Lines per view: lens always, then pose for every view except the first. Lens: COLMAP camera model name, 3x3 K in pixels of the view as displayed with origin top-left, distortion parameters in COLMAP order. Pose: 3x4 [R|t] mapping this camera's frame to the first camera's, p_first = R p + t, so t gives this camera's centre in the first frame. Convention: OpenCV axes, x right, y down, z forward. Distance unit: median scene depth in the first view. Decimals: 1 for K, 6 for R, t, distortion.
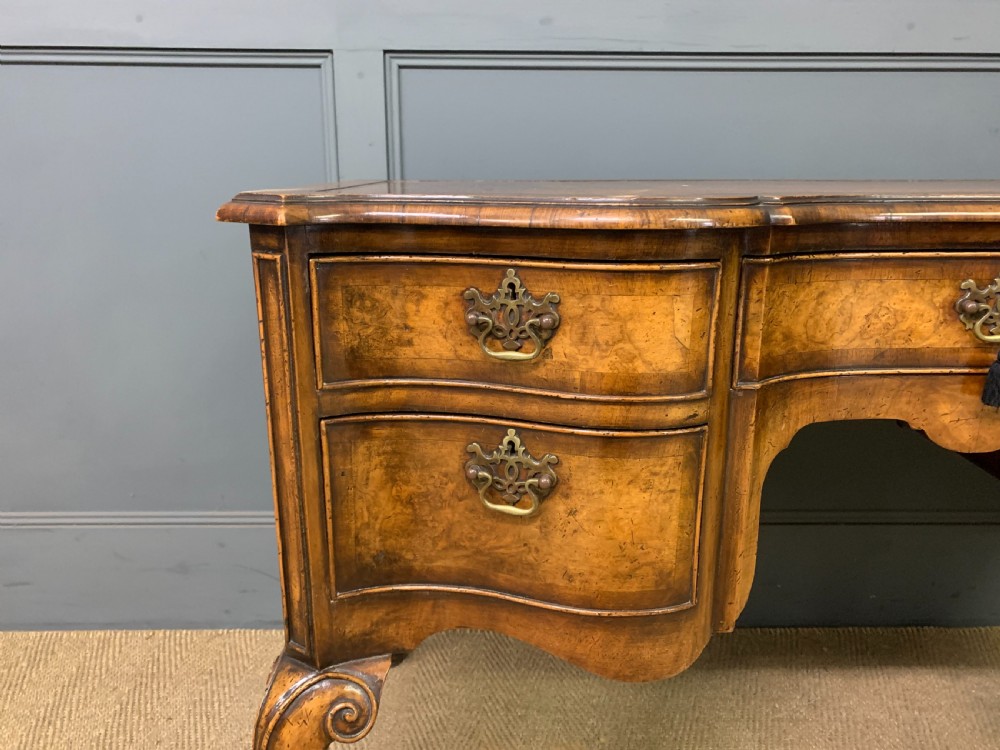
lens RADIAL K [[763.5, 0, 504.0], [0, 763.5, 373.3], [0, 0, 1]] dist [0.065995, -0.064781]
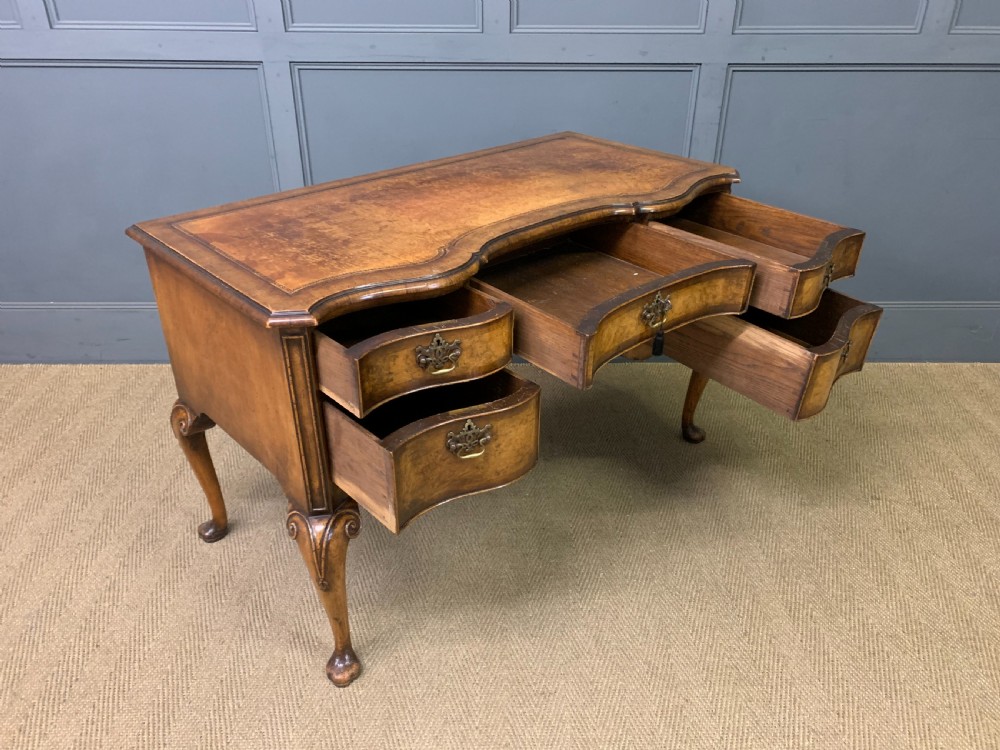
lens RADIAL K [[762.4, 0, 496.3], [0, 762.4, 380.9], [0, 0, 1]] dist [0.026221, -0.002867]
pose [[0.750112, -0.330534, 0.572782, -0.990461], [0.173256, 0.934103, 0.312145, -0.524097], [-0.638212, -0.134906, 0.757948, -0.803677]]
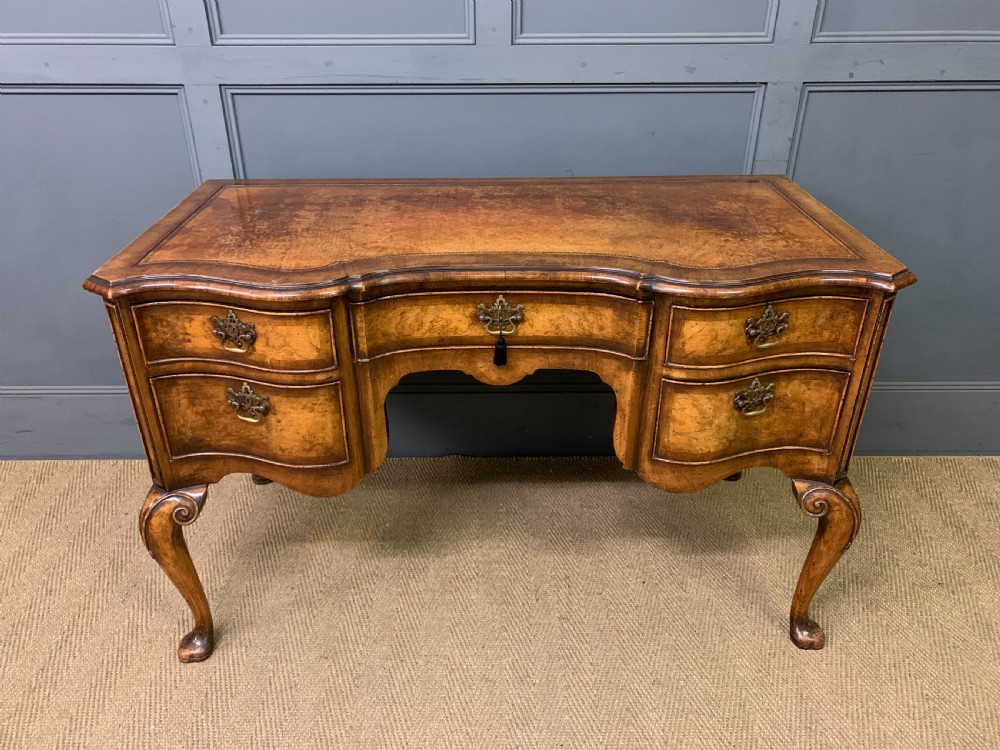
lens RADIAL K [[762.8, 0, 496.7], [0, 762.8, 370.9], [0, 0, 1]] dist [0.031177, -0.009348]
pose [[0.999962, -0.000254, -0.008681, 0.662284], [0.002262, 0.972684, 0.232122, -0.405712], [0.008385, -0.232133, 0.972648, -0.913937]]
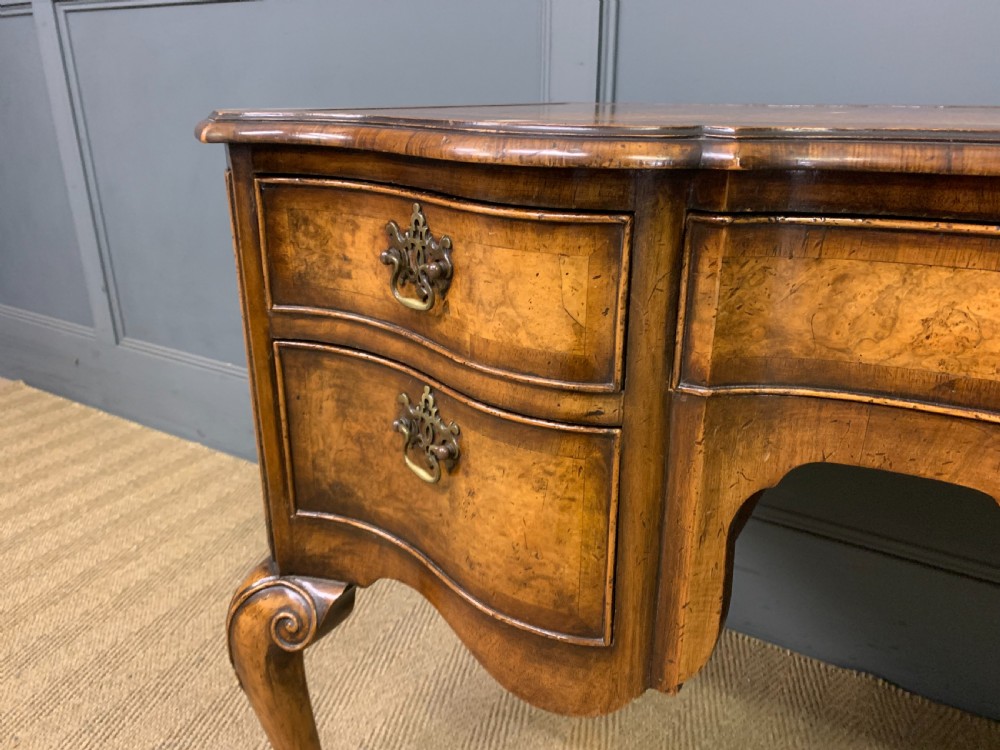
lens RADIAL K [[771.2, 0, 510.8], [0, 771.2, 373.7], [0, 0, 1]] dist [0.078946, -0.081823]
pose [[0.846681, 0.184506, -0.499088, 0.518836], [-0.141103, 0.982231, 0.123742, -0.063900], [0.513050, -0.034347, 0.857671, 0.263677]]
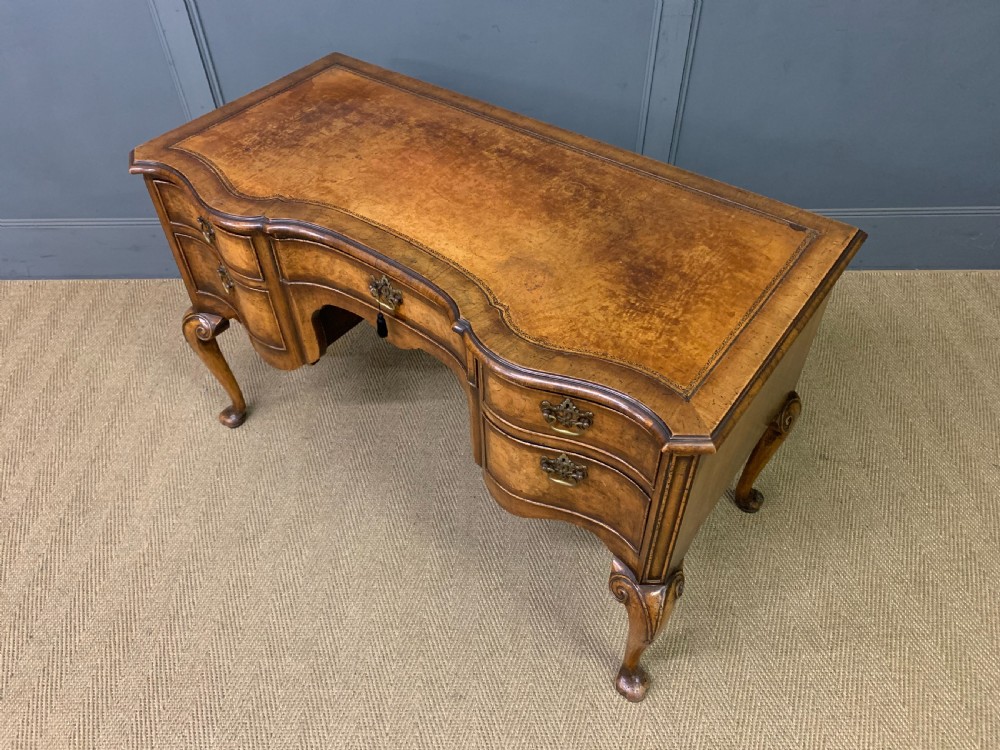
lens RADIAL K [[768.7, 0, 497.2], [0, 768.7, 375.0], [0, 0, 1]] dist [-0.000999, -0.004746]
pose [[0.784083, 0.435568, -0.442147, 1.923274], [-0.147023, 0.822459, 0.549496, -1.101088], [0.602991, -0.365845, 0.708915, -0.372071]]
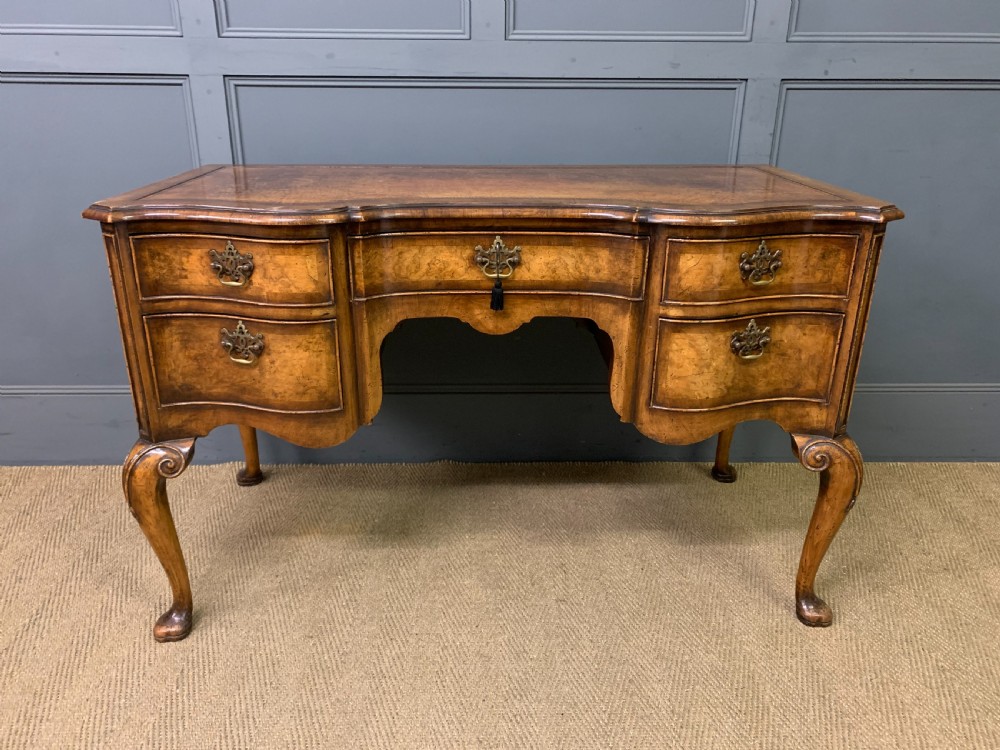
lens RADIAL K [[762.8, 0, 496.7], [0, 762.8, 370.9], [0, 0, 1]] dist [0.031177, -0.009348]
pose [[0.999929, 0.000208, 0.011895, 0.629383], [-0.001450, 0.994525, 0.104492, -0.006668], [-0.011809, -0.104502, 0.994455, -0.971803]]
